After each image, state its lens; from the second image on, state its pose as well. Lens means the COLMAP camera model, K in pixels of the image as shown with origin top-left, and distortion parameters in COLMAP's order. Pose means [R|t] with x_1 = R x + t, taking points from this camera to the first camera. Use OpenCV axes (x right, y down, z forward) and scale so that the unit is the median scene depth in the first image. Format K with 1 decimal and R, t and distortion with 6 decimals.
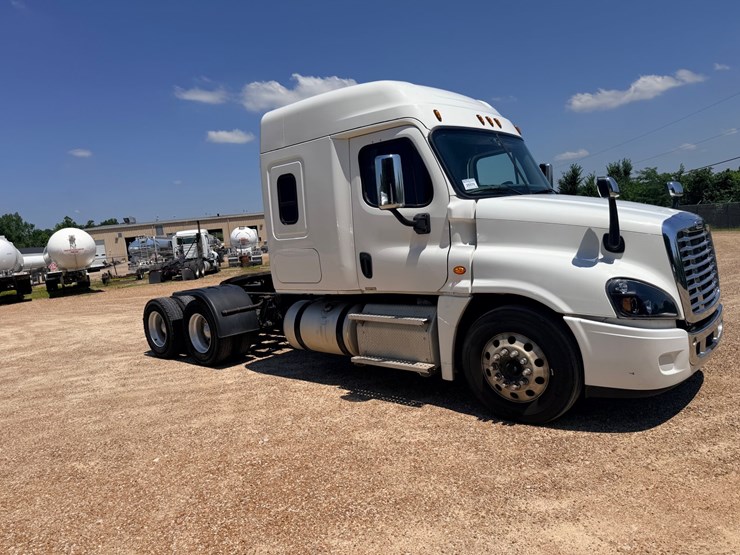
lens RADIAL K [[517.2, 0, 366.0], [0, 517.2, 281.3], [0, 0, 1]] dist [0.080141, -0.127647]
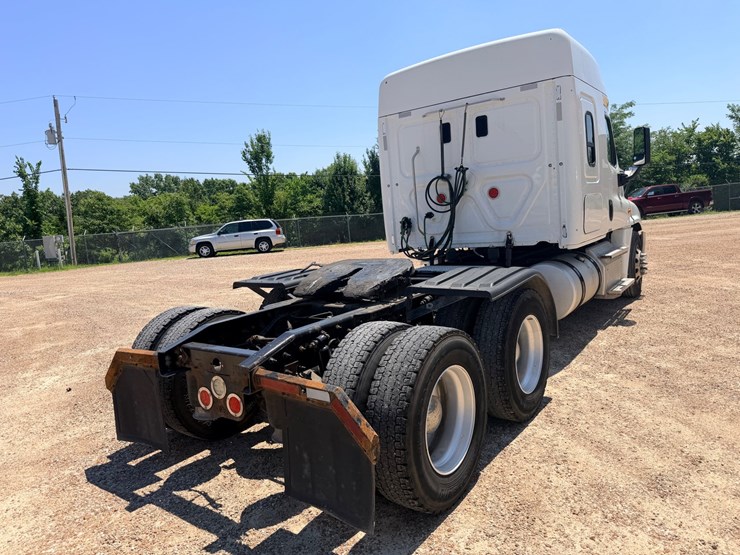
lens RADIAL K [[524.1, 0, 367.6], [0, 524.1, 271.2], [0, 0, 1]] dist [0.032708, -0.054855]
pose [[-0.102293, -0.016682, 0.994614, -1.295371], [0.184156, 0.982259, 0.035415, -0.043369], [-0.977560, 0.186787, -0.097406, 1.893911]]
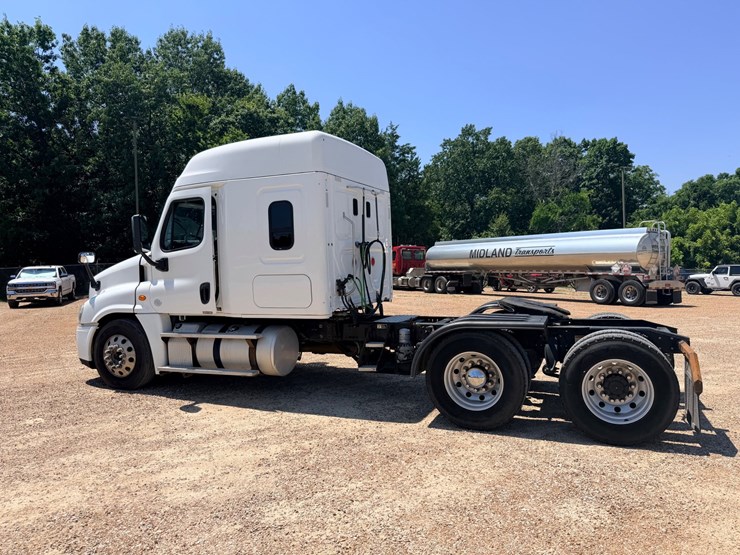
lens RADIAL K [[518.4, 0, 365.8], [0, 518.4, 277.4], [0, 0, 1]] dist [0.051930, -0.078094]
pose [[-0.937605, 0.124282, -0.324733, 0.374649], [0.079848, 0.985939, 0.146792, -0.301852], [0.338411, 0.111703, -0.934345, 2.880110]]
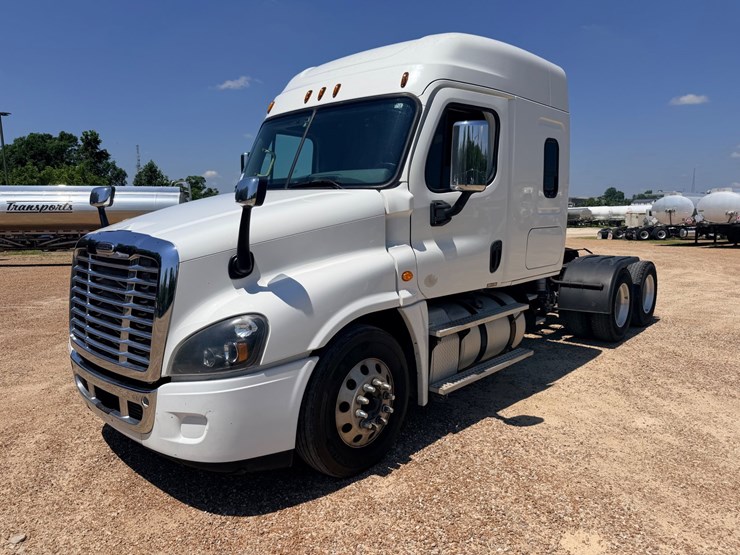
lens RADIAL K [[517.2, 0, 366.0], [0, 517.2, 281.3], [0, 0, 1]] dist [0.080141, -0.127647]
pose [[-0.004435, 0.222387, -0.974948, 1.247253], [-0.086291, 0.971236, 0.221932, -0.238178], [0.996260, 0.085113, 0.014883, 1.233028]]
